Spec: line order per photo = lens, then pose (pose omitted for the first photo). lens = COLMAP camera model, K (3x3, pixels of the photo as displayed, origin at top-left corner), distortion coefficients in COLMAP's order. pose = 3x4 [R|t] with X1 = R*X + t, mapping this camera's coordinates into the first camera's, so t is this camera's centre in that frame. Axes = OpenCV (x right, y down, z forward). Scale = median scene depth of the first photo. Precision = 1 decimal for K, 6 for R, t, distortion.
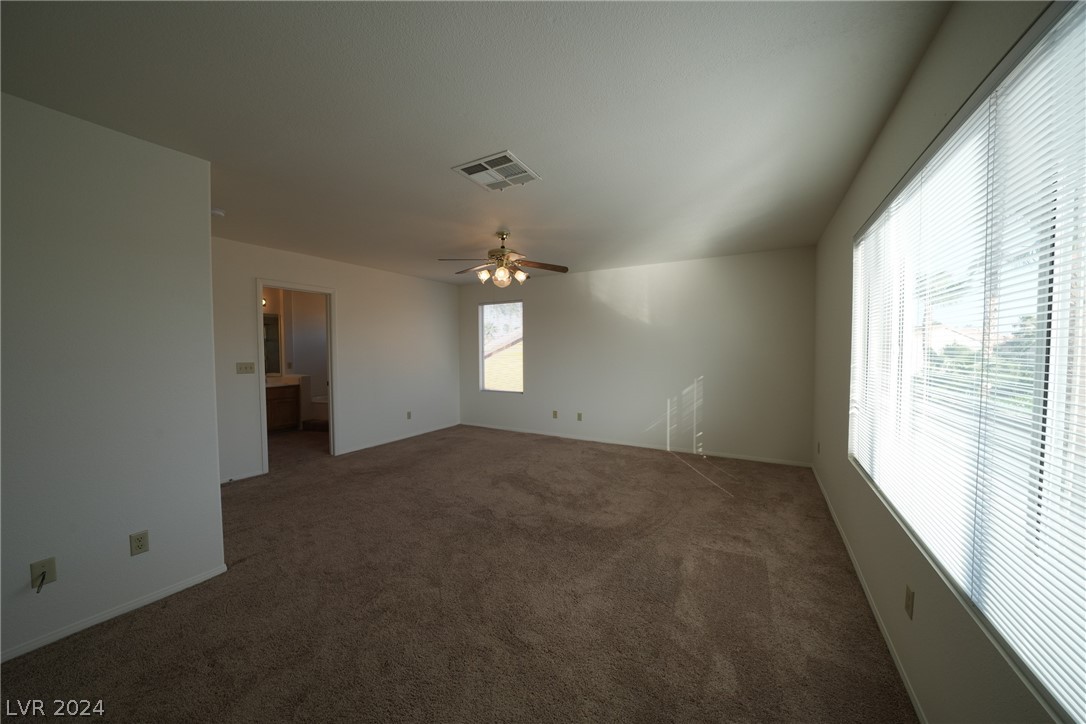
lens RADIAL K [[380.3, 0, 539.0], [0, 380.3, 364.5], [0, 0, 1]] dist [-0.017077, -0.000032]
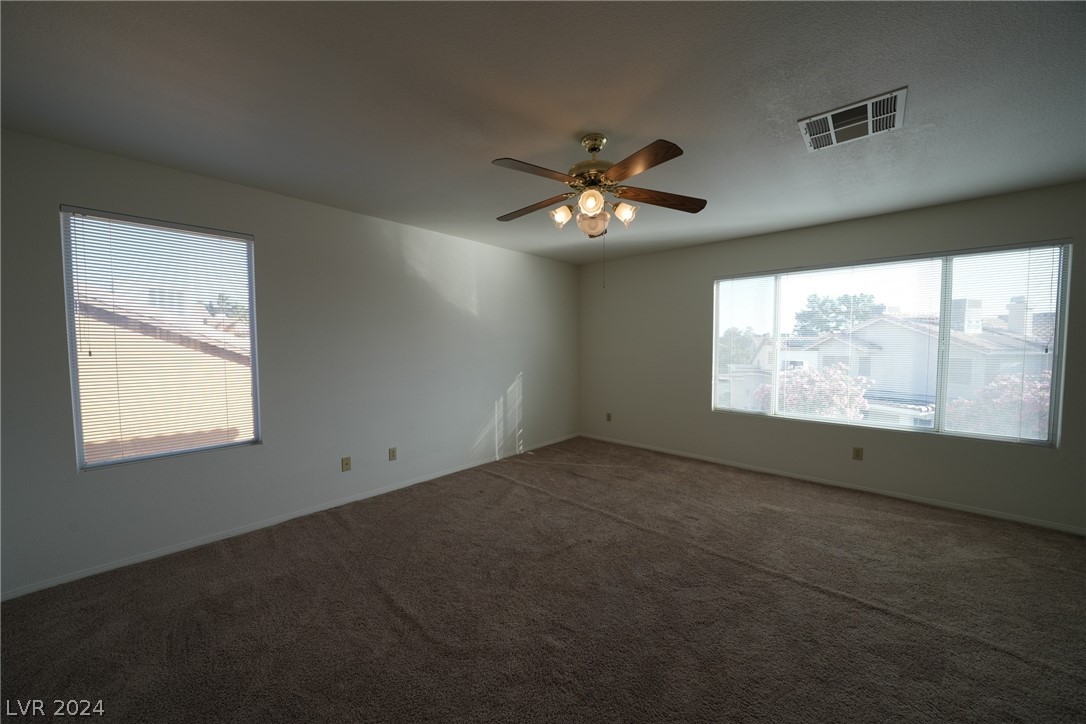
lens RADIAL K [[380.9, 0, 543.3], [0, 380.9, 340.6], [0, 0, 1]] dist [-0.016768, -0.000025]
pose [[0.210759, 0.011673, 0.977468, -0.520379], [0.039748, 0.998999, -0.020500, -0.030005], [-0.976730, 0.043173, 0.210084, 0.712454]]
